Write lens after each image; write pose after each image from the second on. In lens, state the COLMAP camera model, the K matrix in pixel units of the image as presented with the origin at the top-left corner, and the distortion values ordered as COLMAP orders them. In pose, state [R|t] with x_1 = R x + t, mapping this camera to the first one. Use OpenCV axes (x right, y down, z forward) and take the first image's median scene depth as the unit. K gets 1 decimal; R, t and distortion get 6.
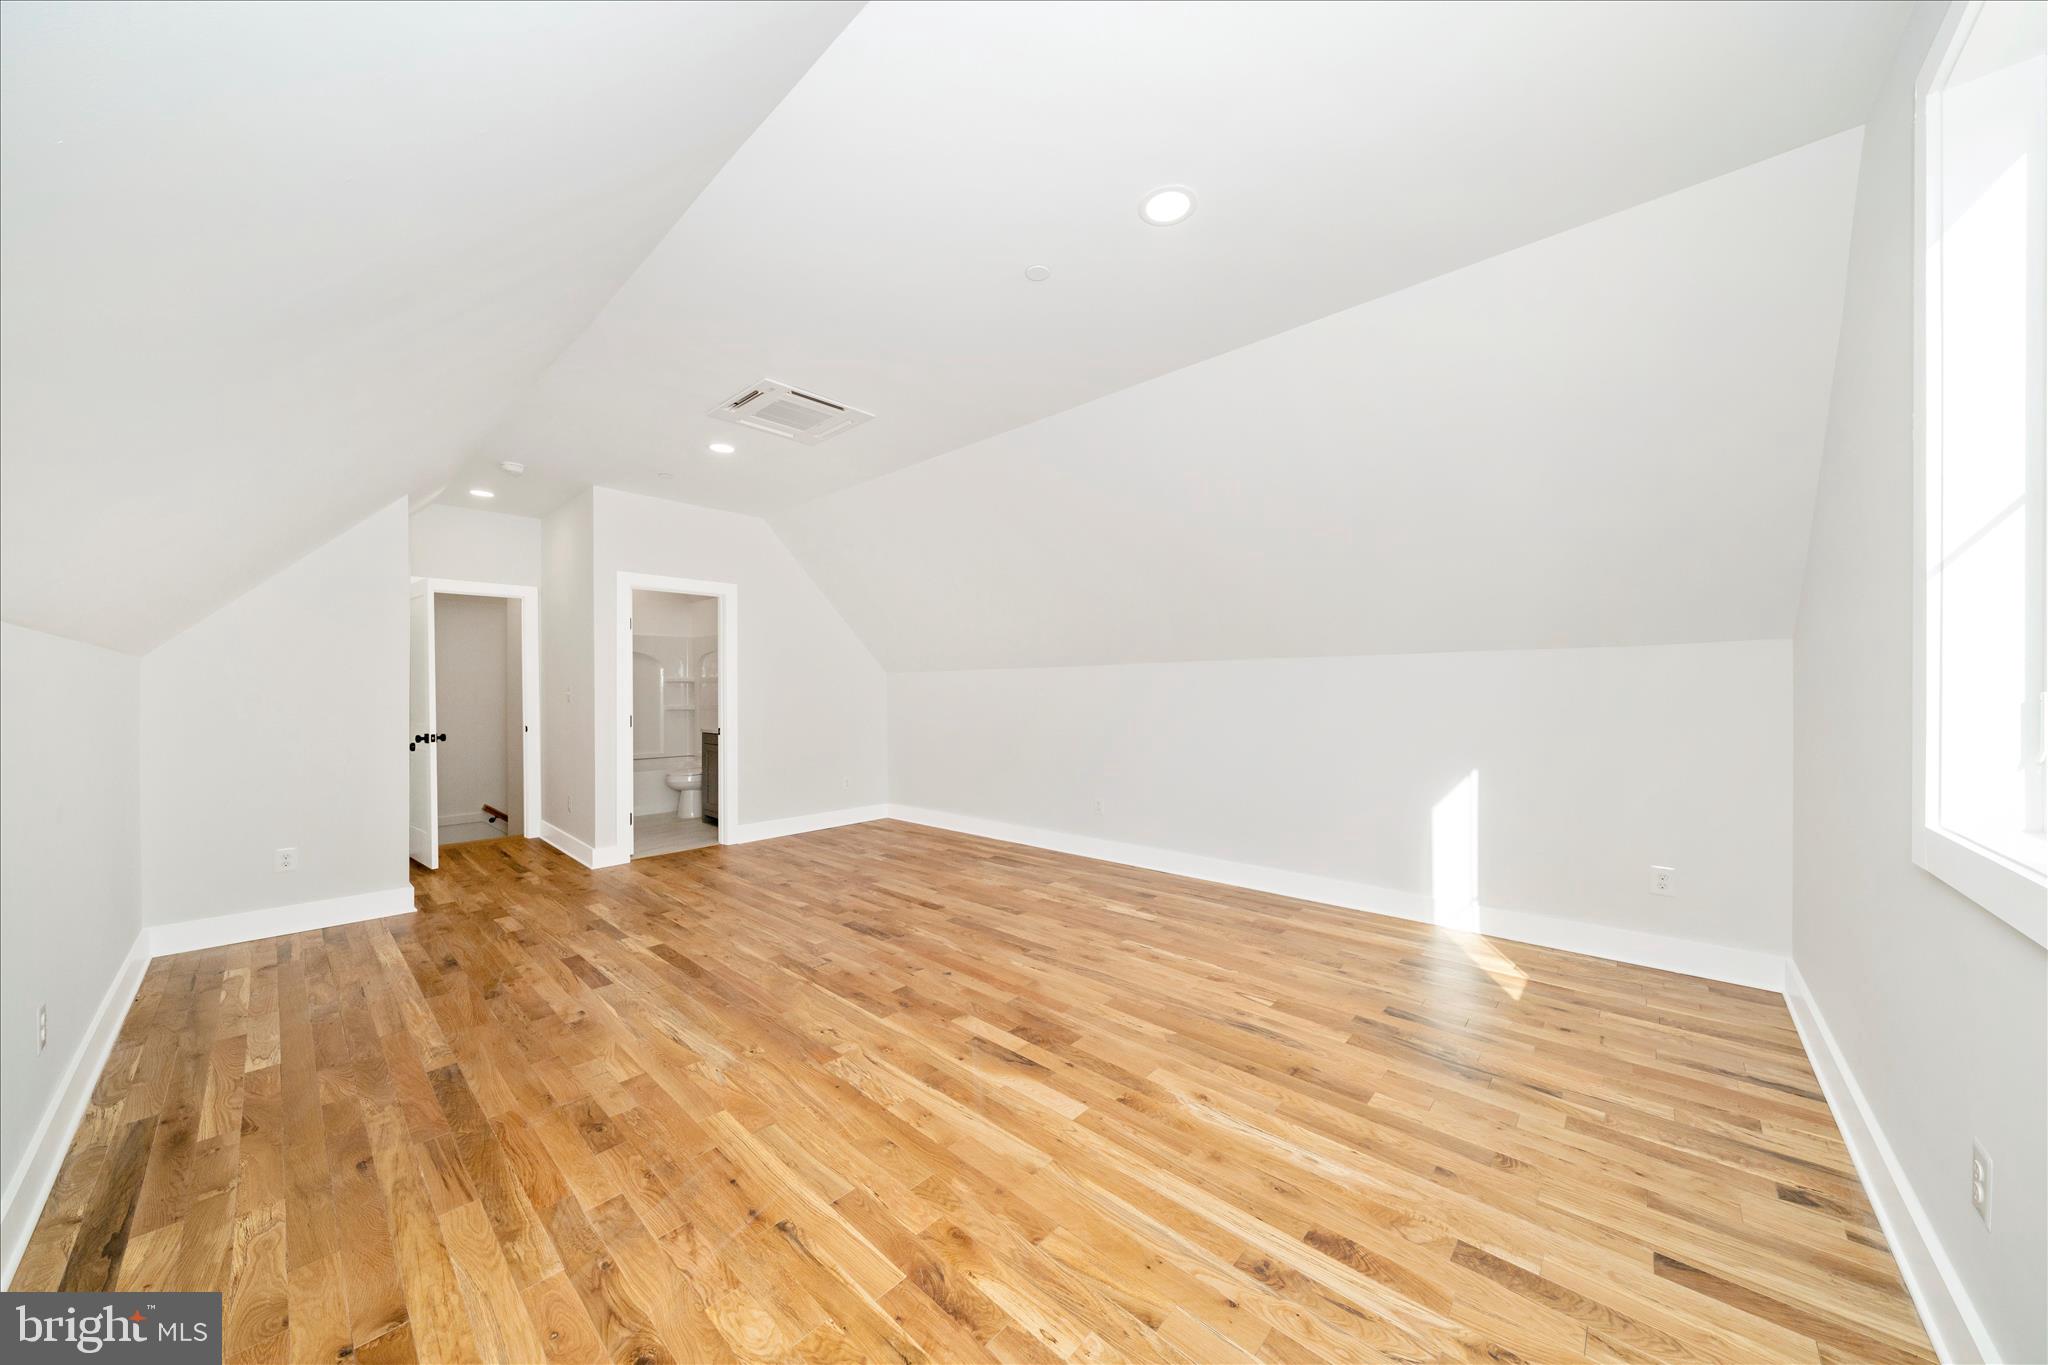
lens RADIAL K [[694.3, 0, 1023.0], [0, 694.3, 688.0], [0, 0, 1]] dist [-0.003370, 0.000062]
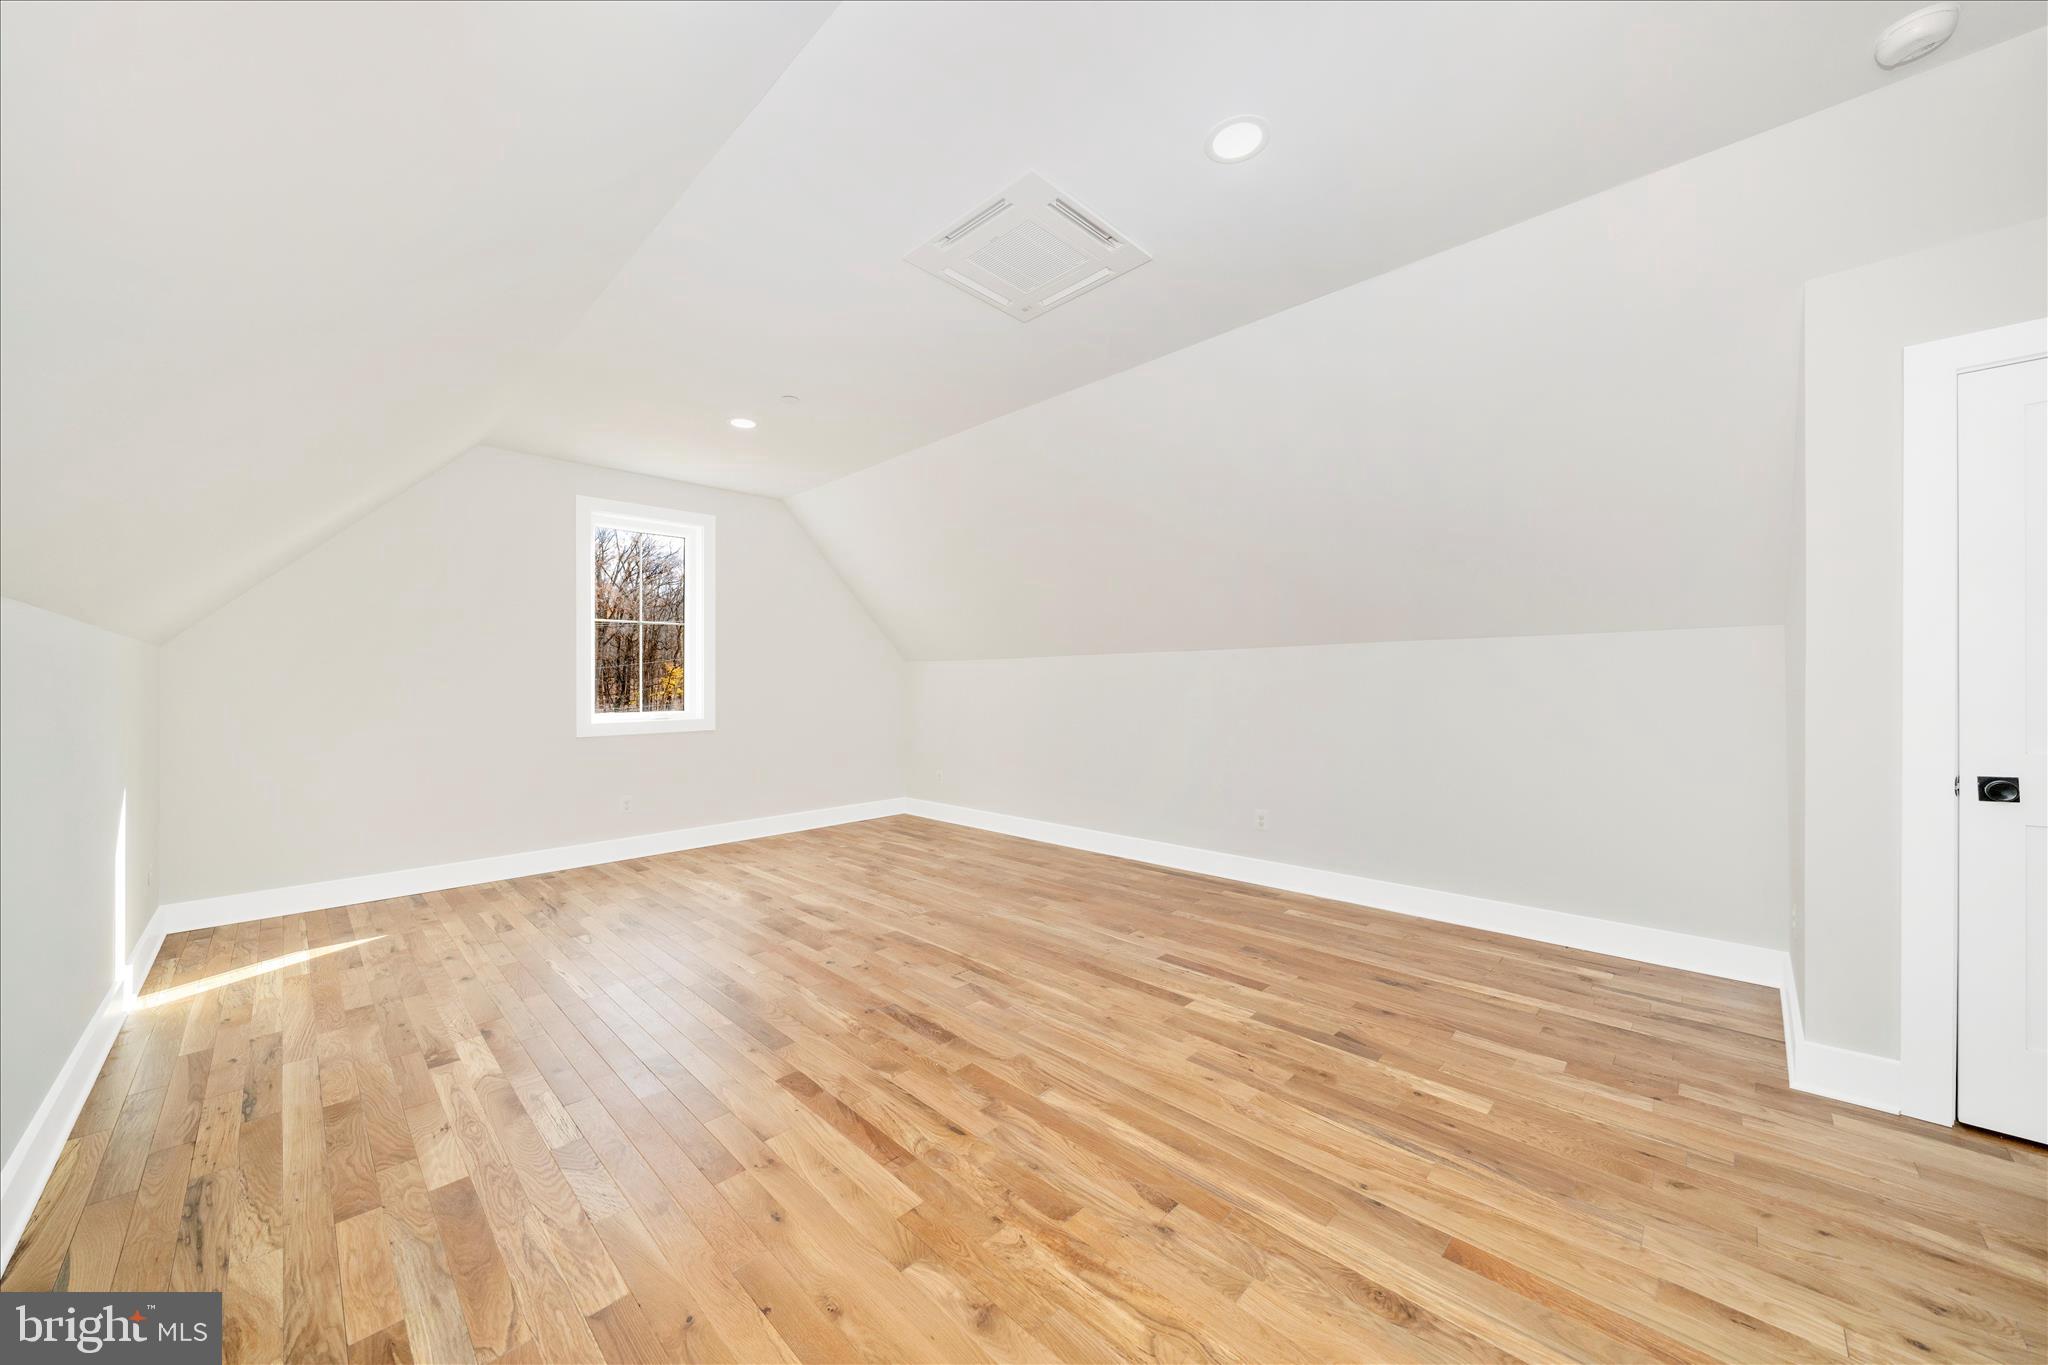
lens RADIAL K [[718.9, 0, 1009.4], [0, 718.9, 681.3], [0, 0, 1]] dist [-0.001832, -0.000402]
pose [[-0.998795, 0.013210, 0.047276, -0.461576], [0.013034, 0.999907, -0.004030, 0.020463], [-0.047325, -0.003408, -0.998874, 2.224995]]
